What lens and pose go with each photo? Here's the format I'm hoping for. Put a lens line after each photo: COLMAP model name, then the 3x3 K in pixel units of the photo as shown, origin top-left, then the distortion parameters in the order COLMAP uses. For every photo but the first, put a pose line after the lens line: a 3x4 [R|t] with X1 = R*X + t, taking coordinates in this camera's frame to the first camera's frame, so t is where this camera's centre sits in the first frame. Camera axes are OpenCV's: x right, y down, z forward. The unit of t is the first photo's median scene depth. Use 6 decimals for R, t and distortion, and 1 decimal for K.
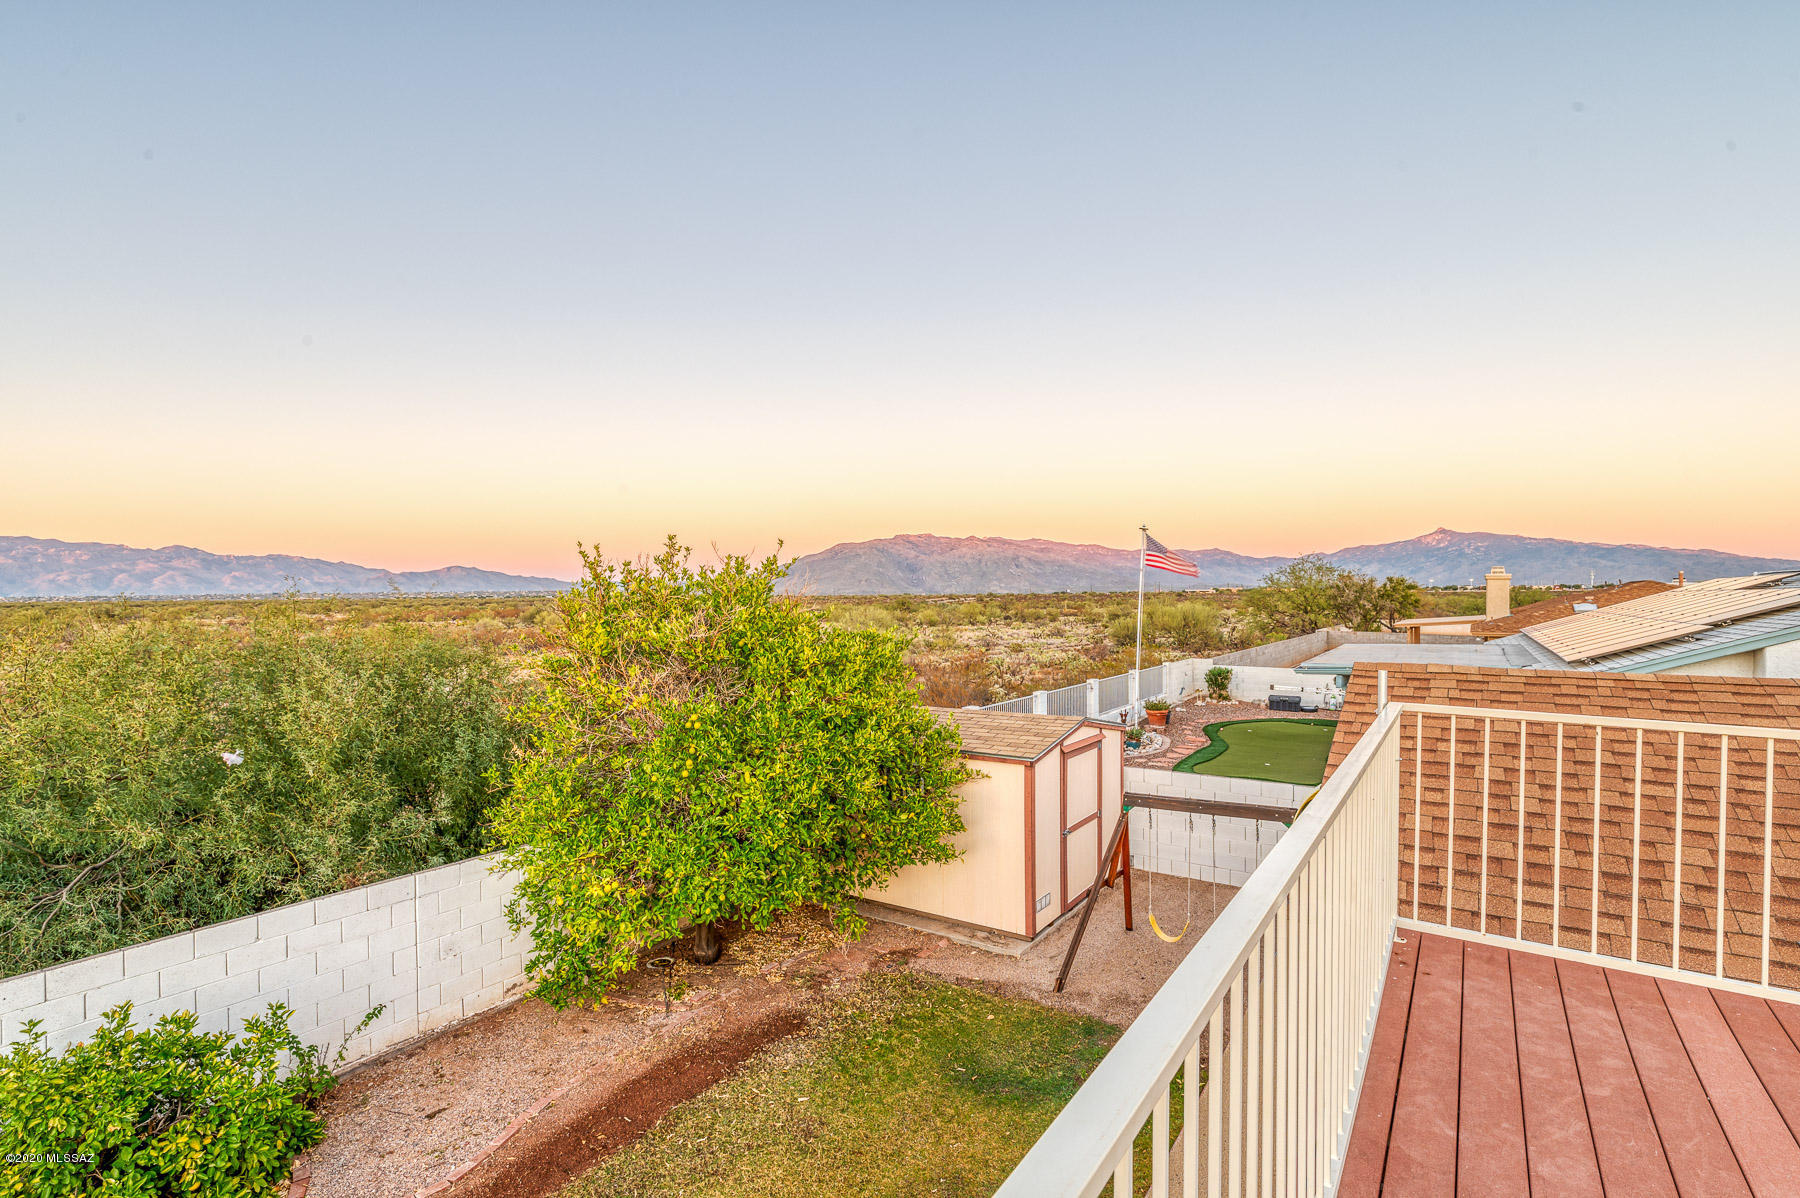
lens RADIAL K [[864.5, 0, 902.8], [0, 864.5, 594.9], [0, 0, 1]] dist [-0.003095, 0.001271]
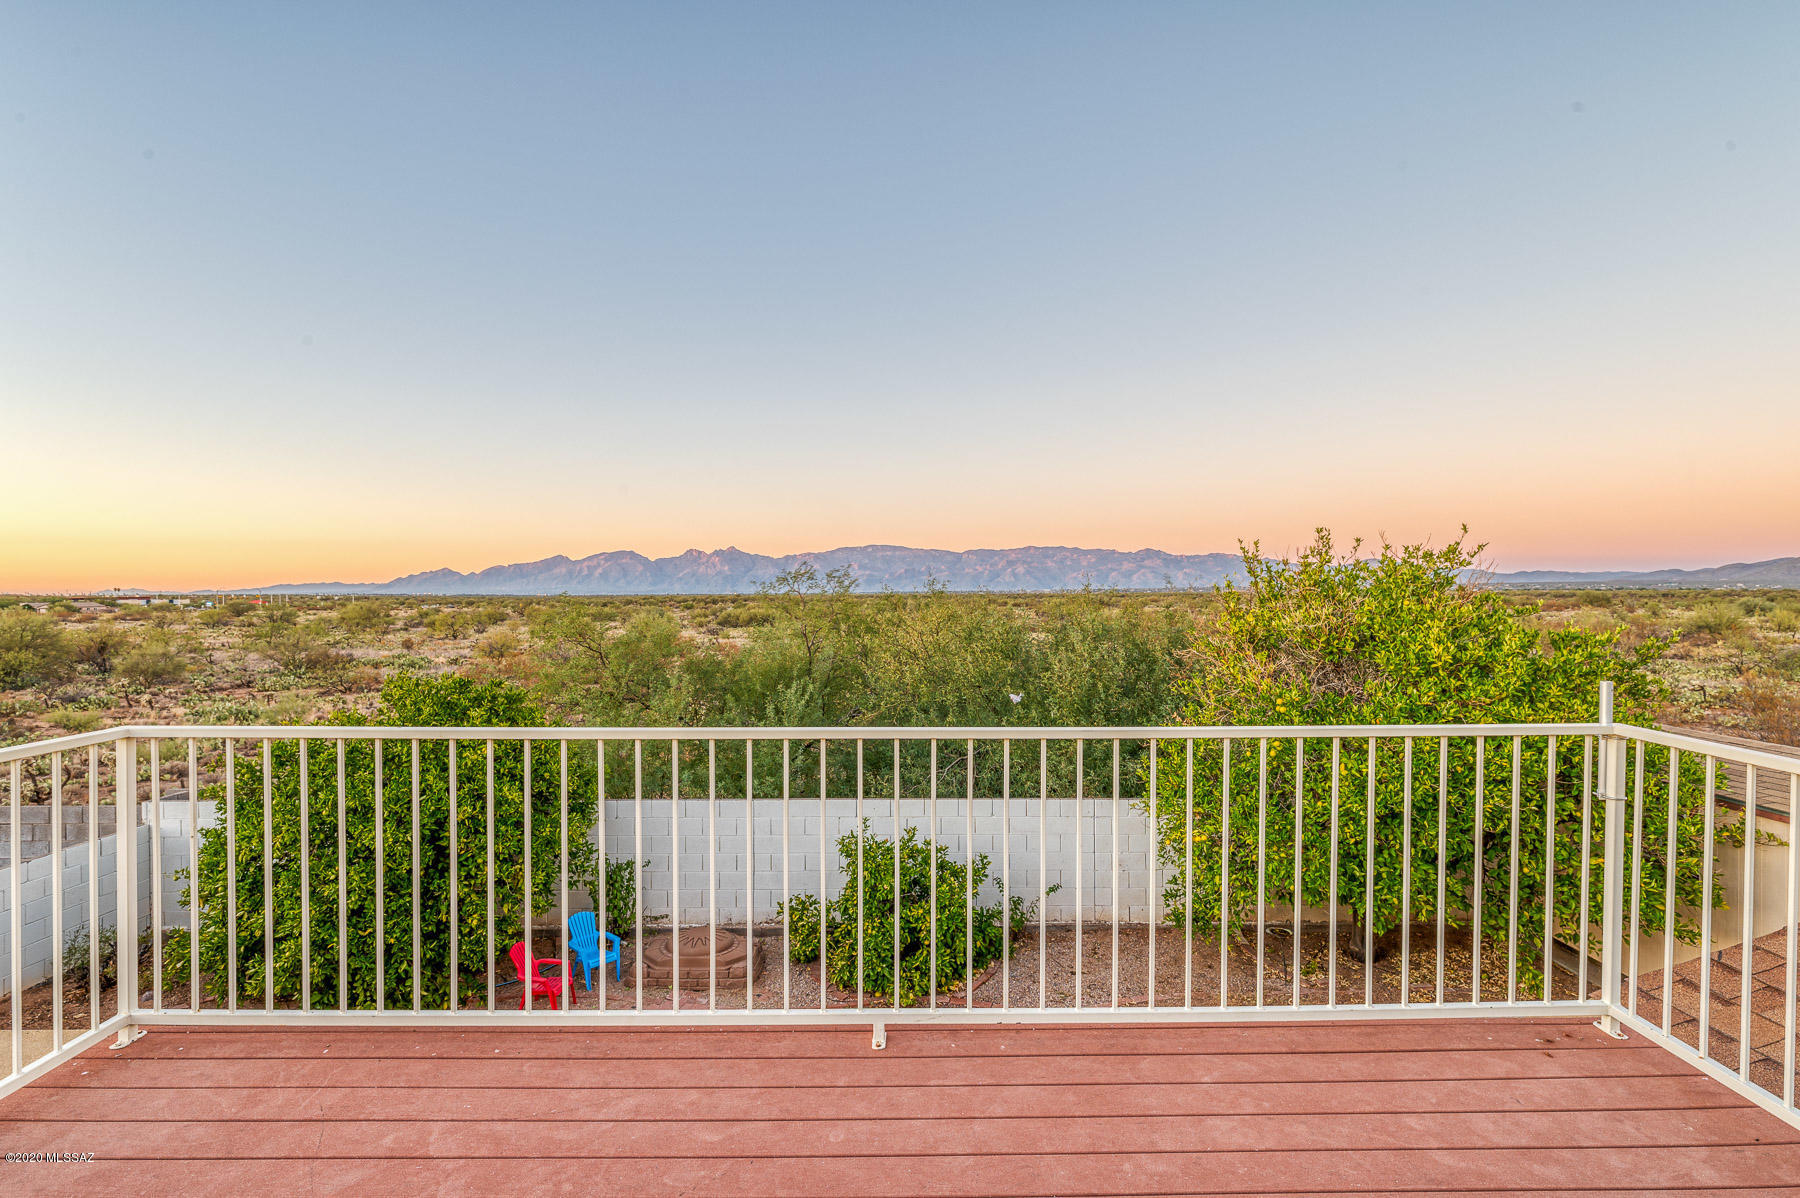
lens RADIAL K [[864.5, 0, 902.8], [0, 864.5, 594.9], [0, 0, 1]] dist [-0.003095, 0.001271]
pose [[0.559918, 0.005729, -0.828528, 0.280183], [0.001114, 0.999970, 0.007667, 0.001440], [0.828547, -0.005216, 0.559895, 0.017007]]
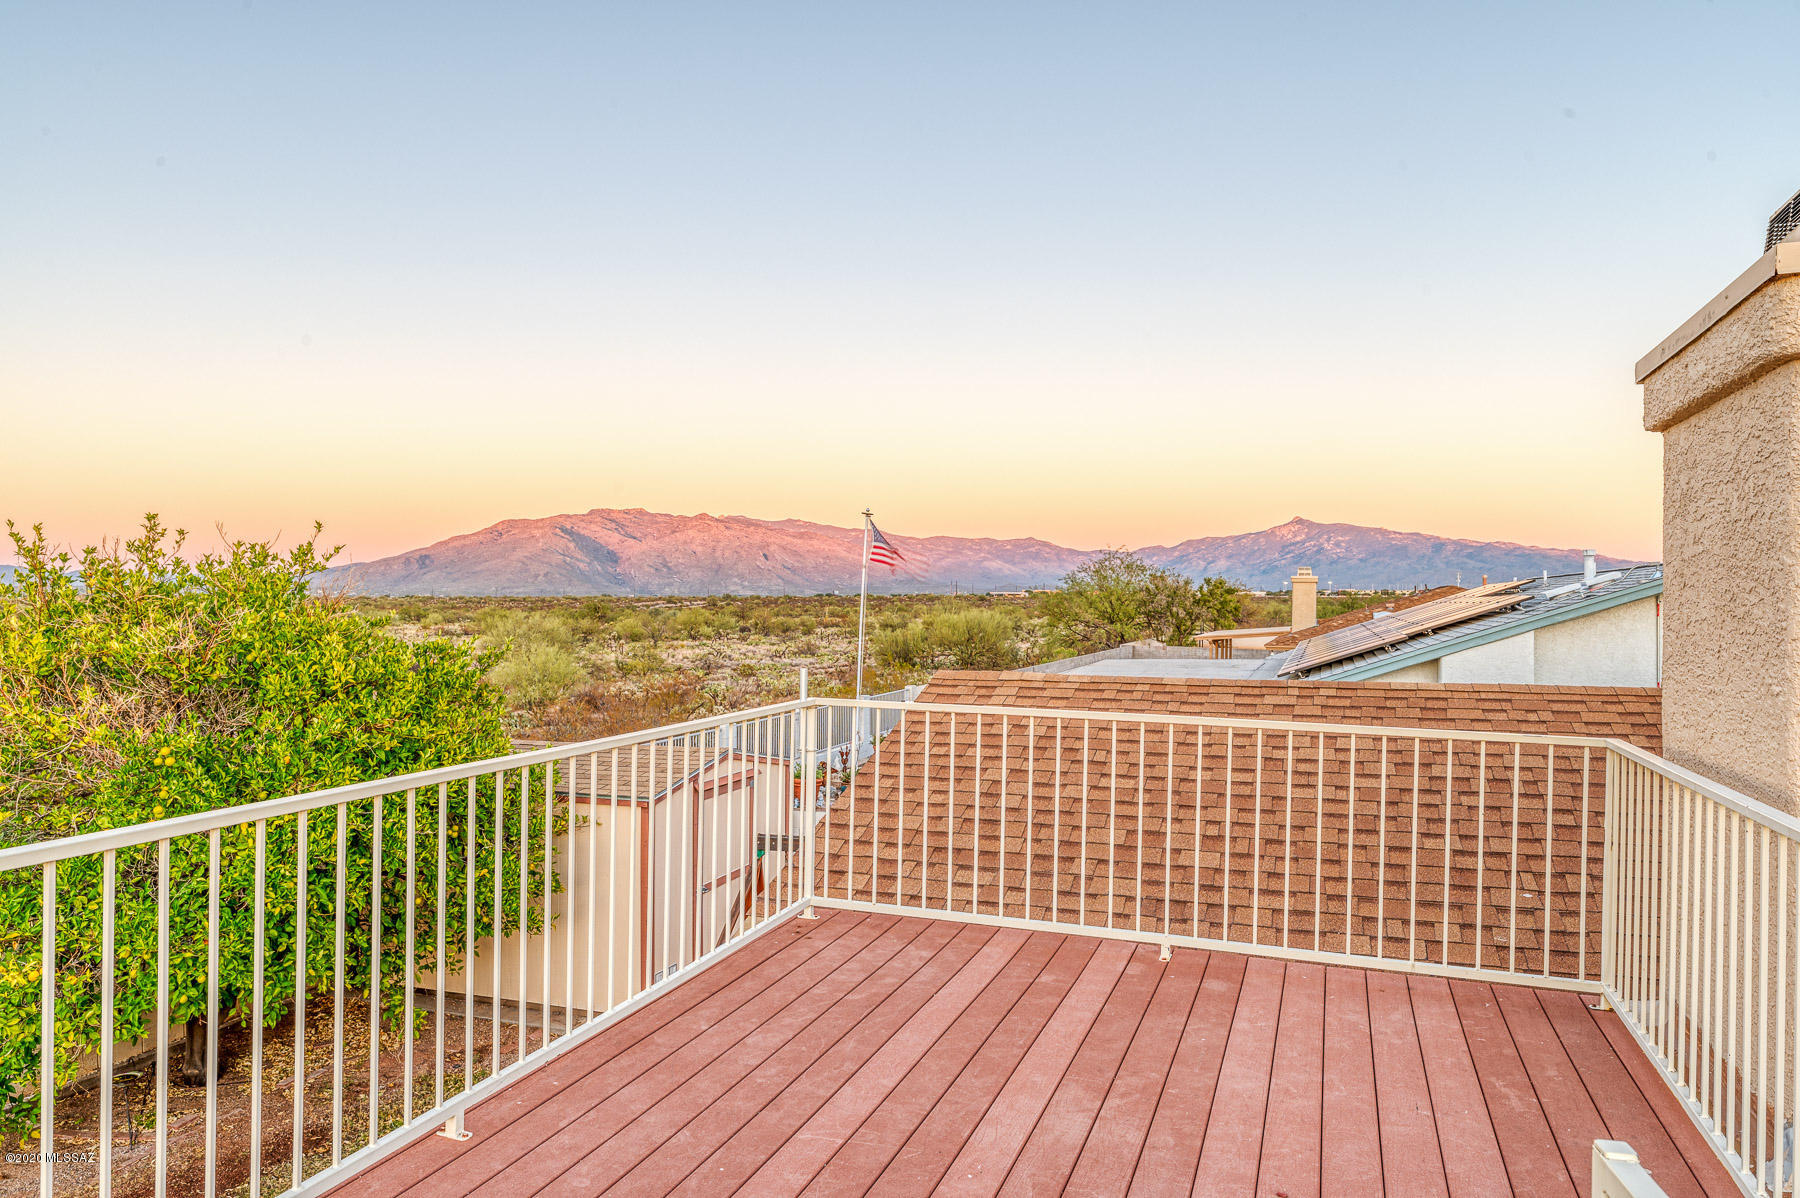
lens RADIAL K [[1218.7, 0, 907.3], [0, 1218.7, 595.4], [0, 0, 1]] dist [-0.002260, 0.000577]
pose [[0.970208, 0.006999, 0.242171, 0.104088], [-0.006581, 0.999975, -0.002536, -0.000121], [-0.242183, 0.000867, 0.970230, -0.167613]]
